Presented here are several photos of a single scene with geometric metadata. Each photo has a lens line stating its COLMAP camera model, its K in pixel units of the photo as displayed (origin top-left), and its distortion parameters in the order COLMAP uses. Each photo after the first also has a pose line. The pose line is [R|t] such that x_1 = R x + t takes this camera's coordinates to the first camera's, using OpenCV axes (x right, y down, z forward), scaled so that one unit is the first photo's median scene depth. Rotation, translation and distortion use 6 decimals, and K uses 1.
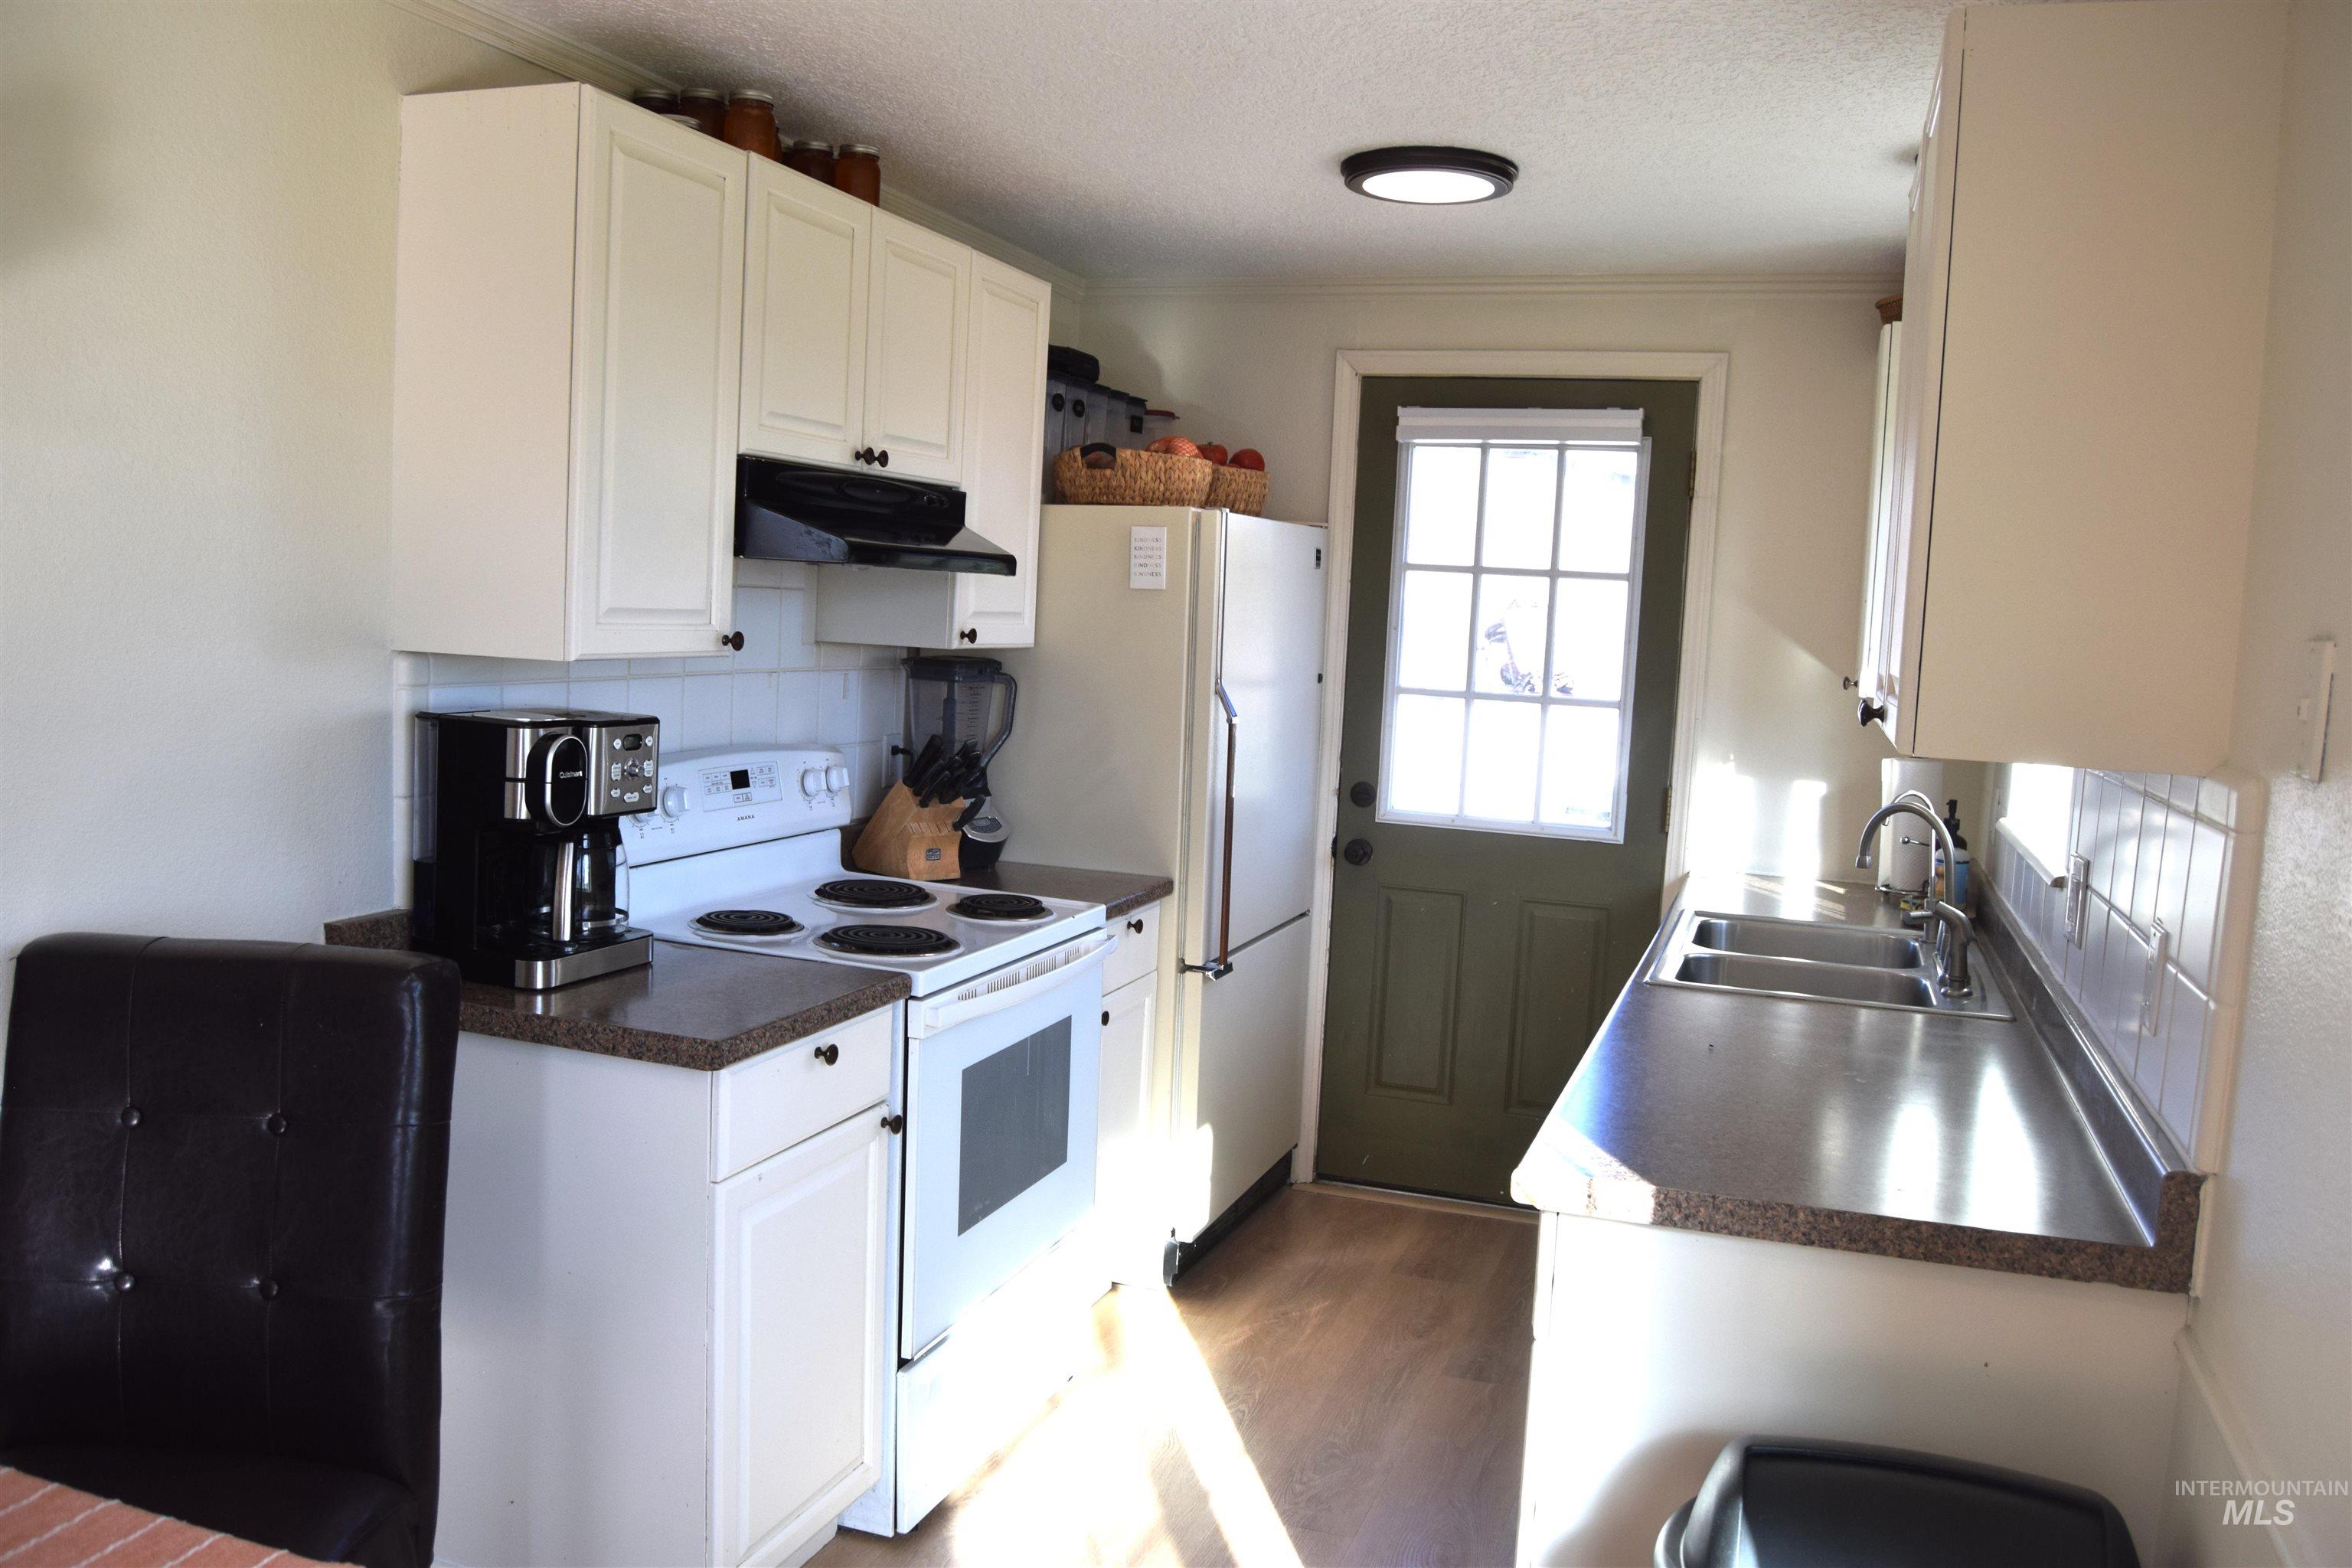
lens RADIAL K [[1845.2, 0, 1176.0], [0, 1845.2, 784.0], [0, 0, 1]] dist [-0.092227, 0.034904]
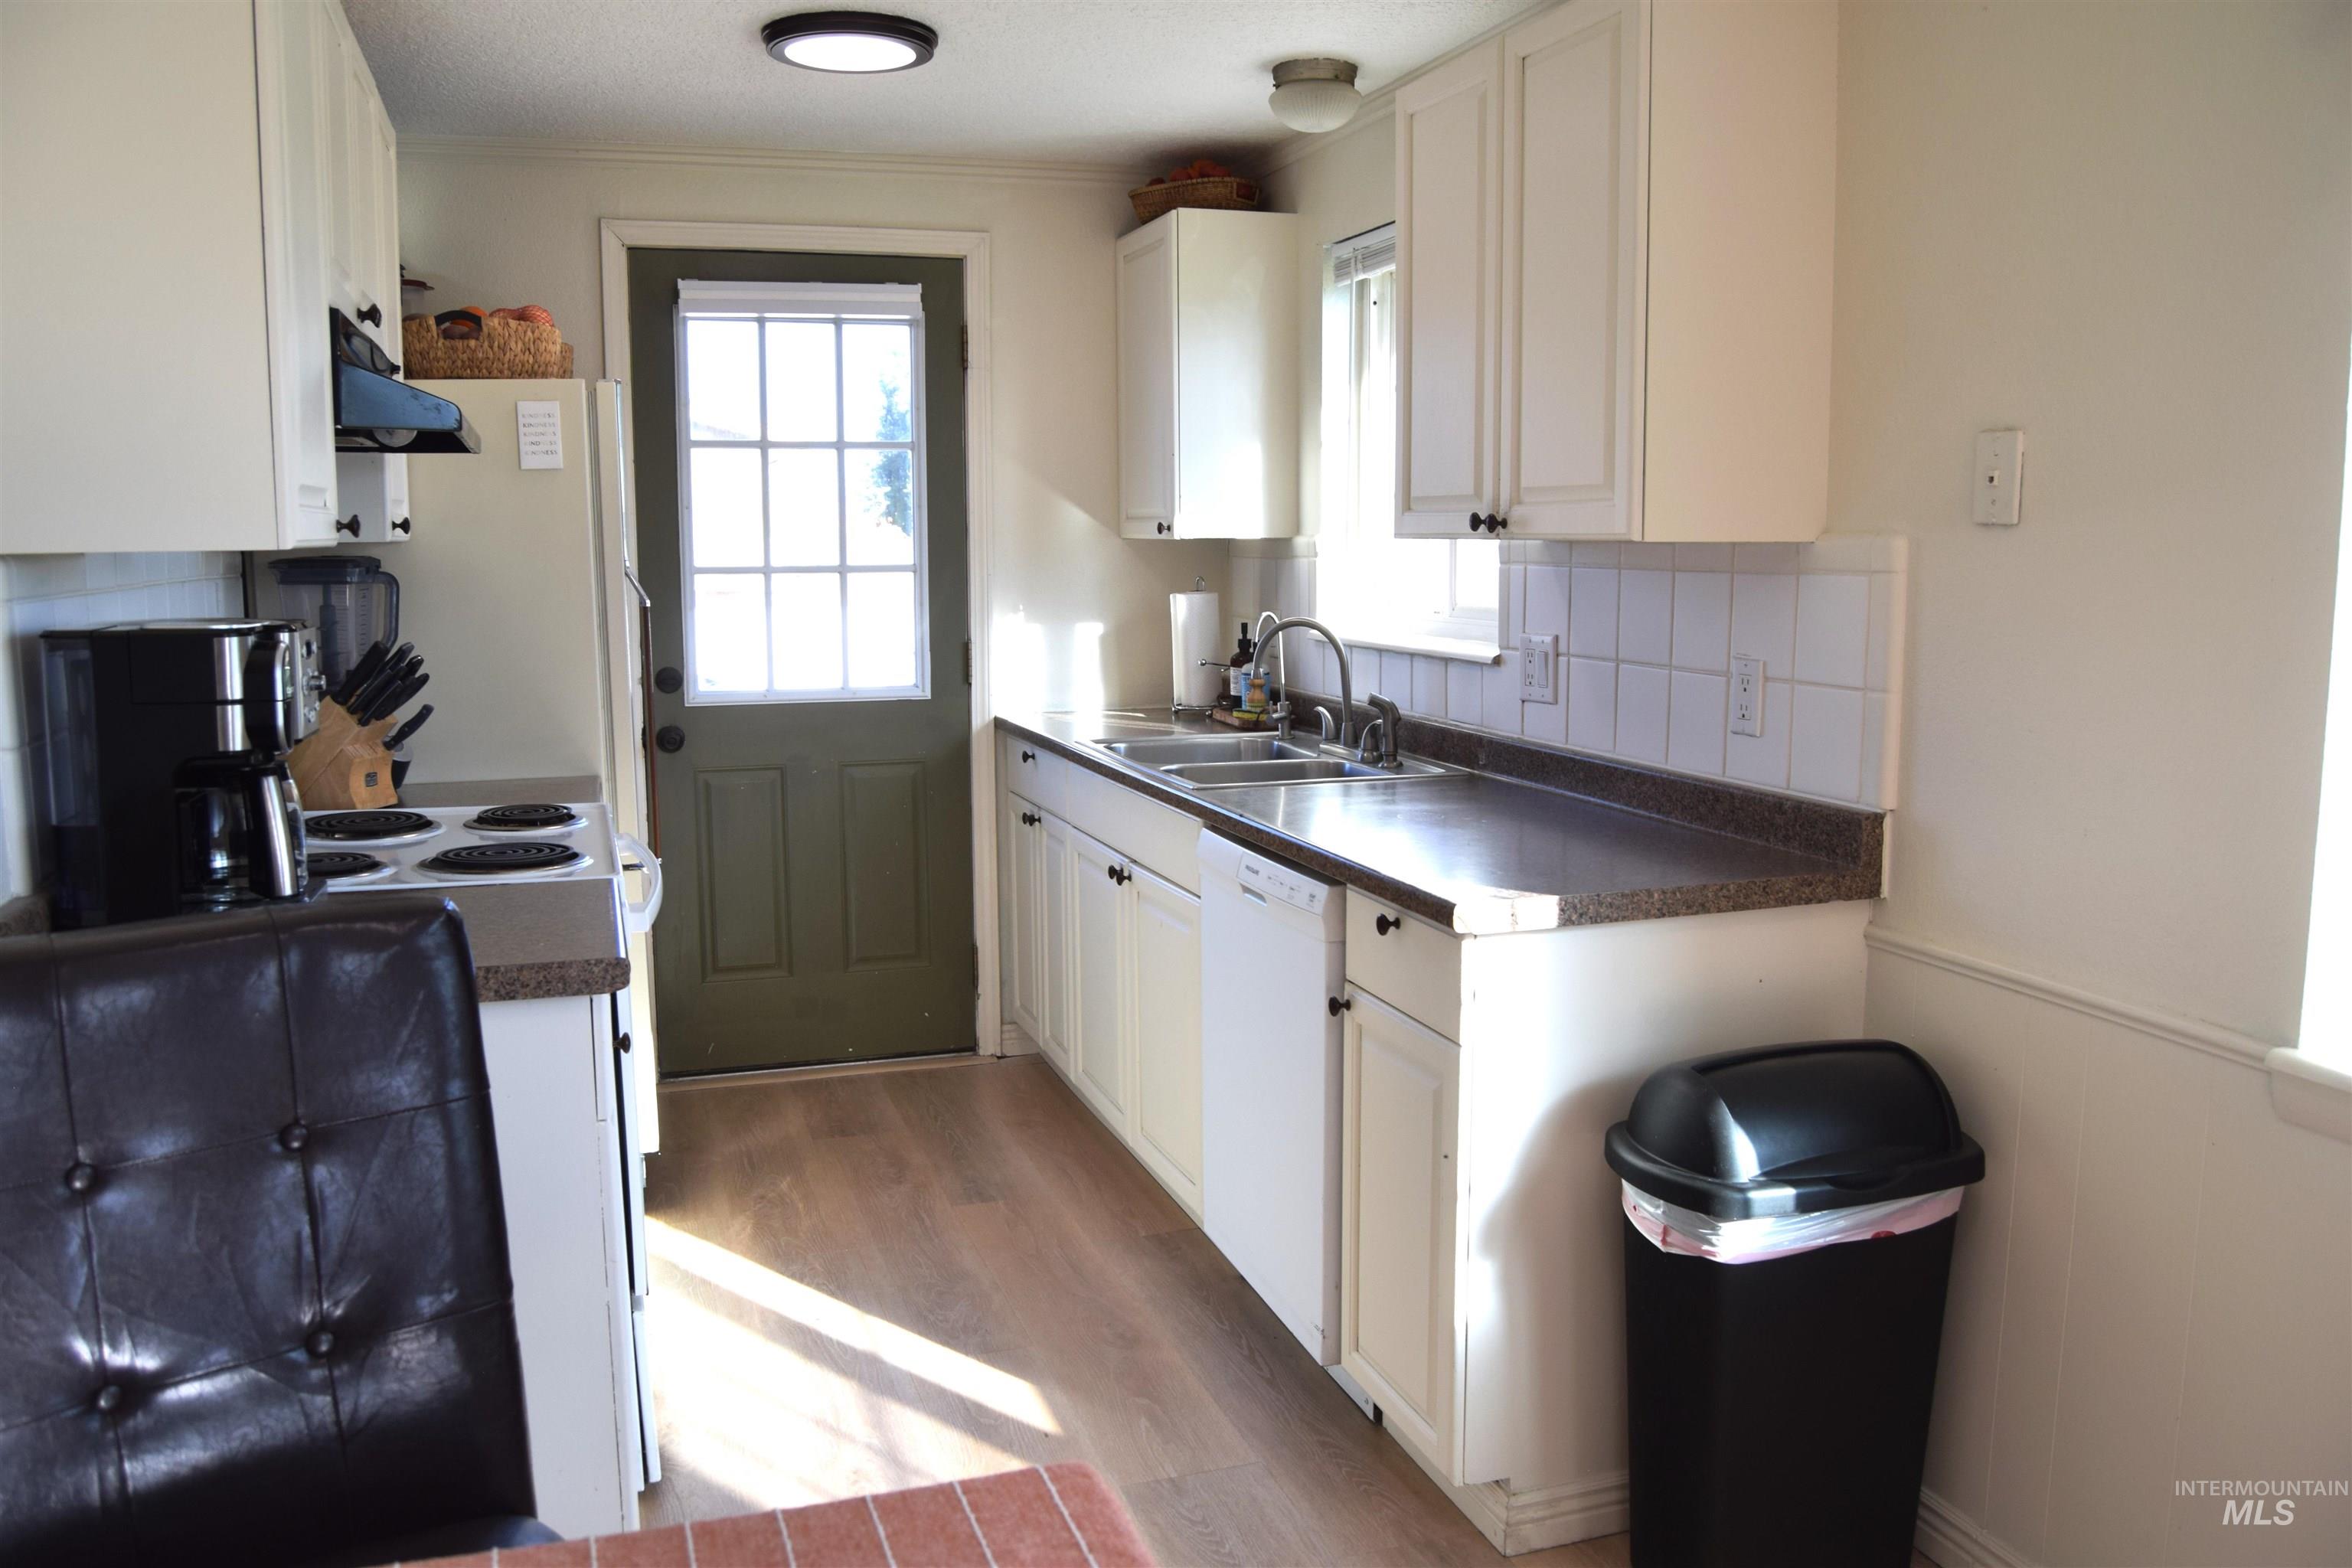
lens RADIAL K [[1850.6, 0, 1176.0], [0, 1850.6, 784.0], [0, 0, 1]] dist [-0.095114, 0.001342]
pose [[0.788533, -0.132434, 0.600564, -0.301102], [0.101093, 0.991167, 0.085835, 0.004322], [-0.606627, -0.006971, 0.794956, 0.069284]]
